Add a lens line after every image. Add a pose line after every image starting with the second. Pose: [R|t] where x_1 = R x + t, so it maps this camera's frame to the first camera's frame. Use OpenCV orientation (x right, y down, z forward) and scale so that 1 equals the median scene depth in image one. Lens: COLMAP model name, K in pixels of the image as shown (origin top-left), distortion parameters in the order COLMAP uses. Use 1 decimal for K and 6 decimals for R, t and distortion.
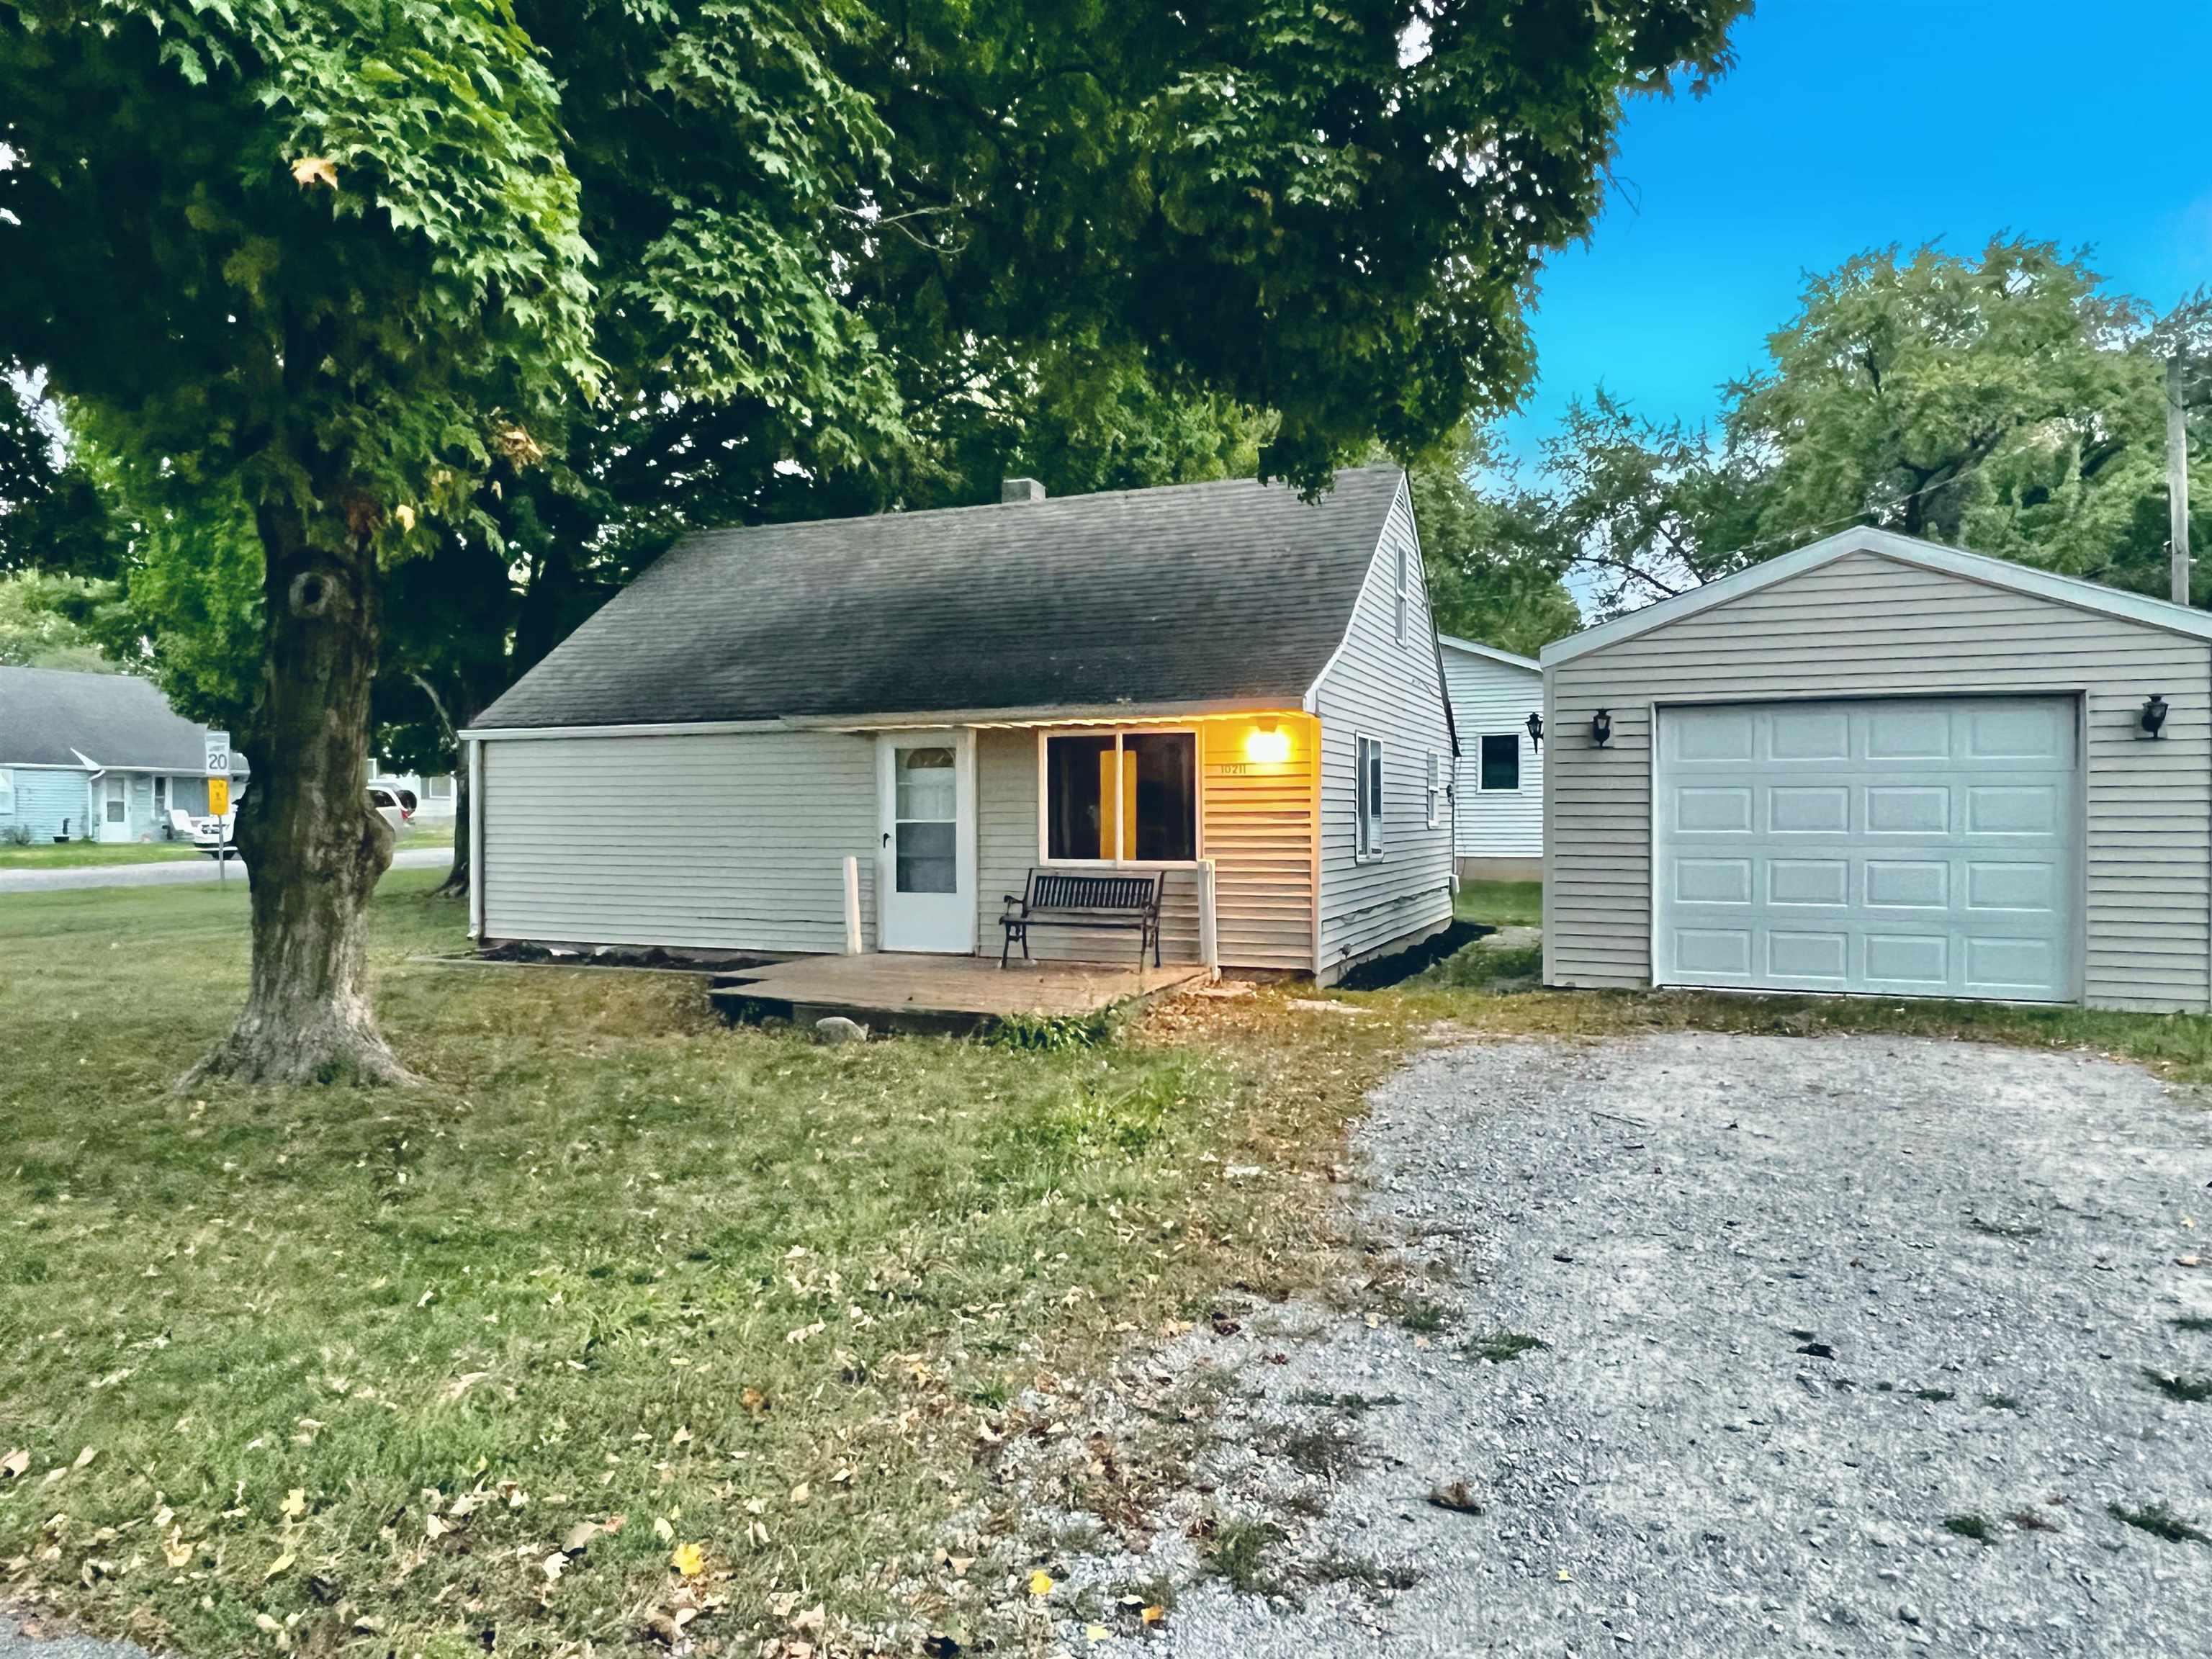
lens RADIAL K [[1451.0, 0, 1106.0], [0, 1451.0, 829.5], [0, 0, 1]] dist [-0.001578, -0.001161]
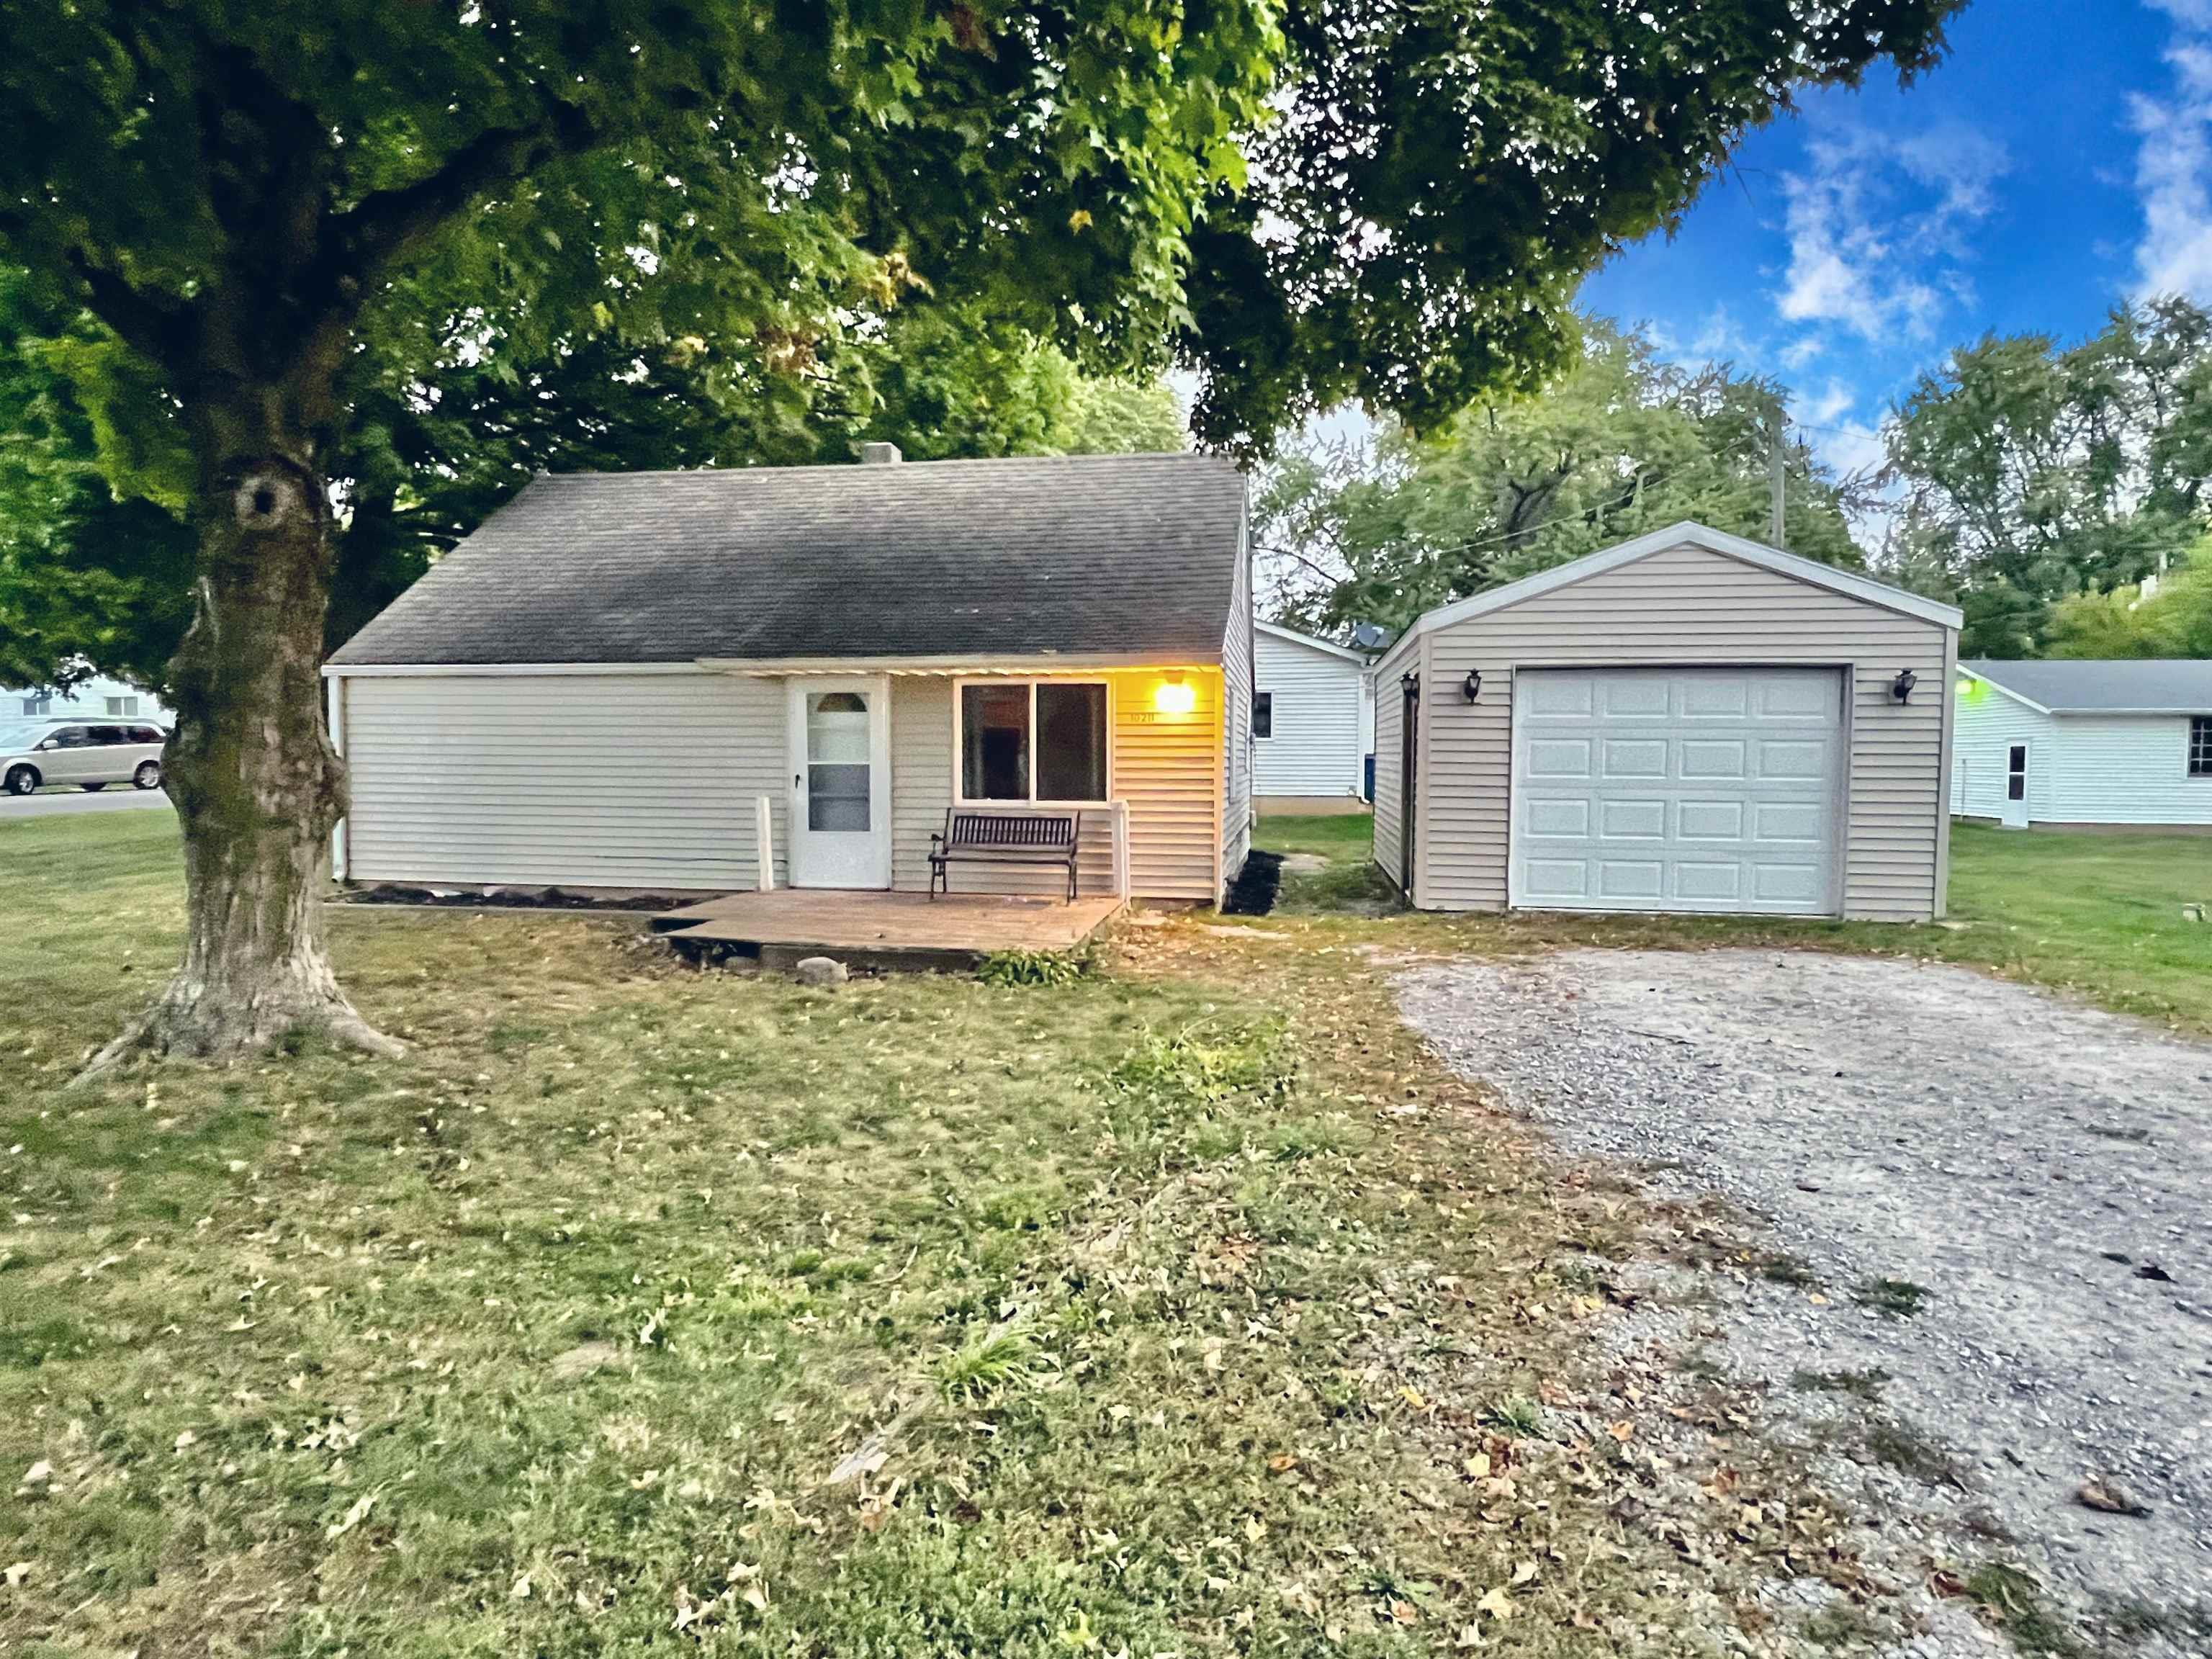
lens RADIAL K [[1216.6, 0, 1106.0], [0, 1216.6, 829.5], [0, 0, 1]] dist [-0.002483, 0.000728]
pose [[0.972744, -0.006705, 0.231786, -0.154252], [-0.004887, 0.998767, 0.049399, -0.002490], [-0.231832, -0.049185, 0.971512, 0.109207]]
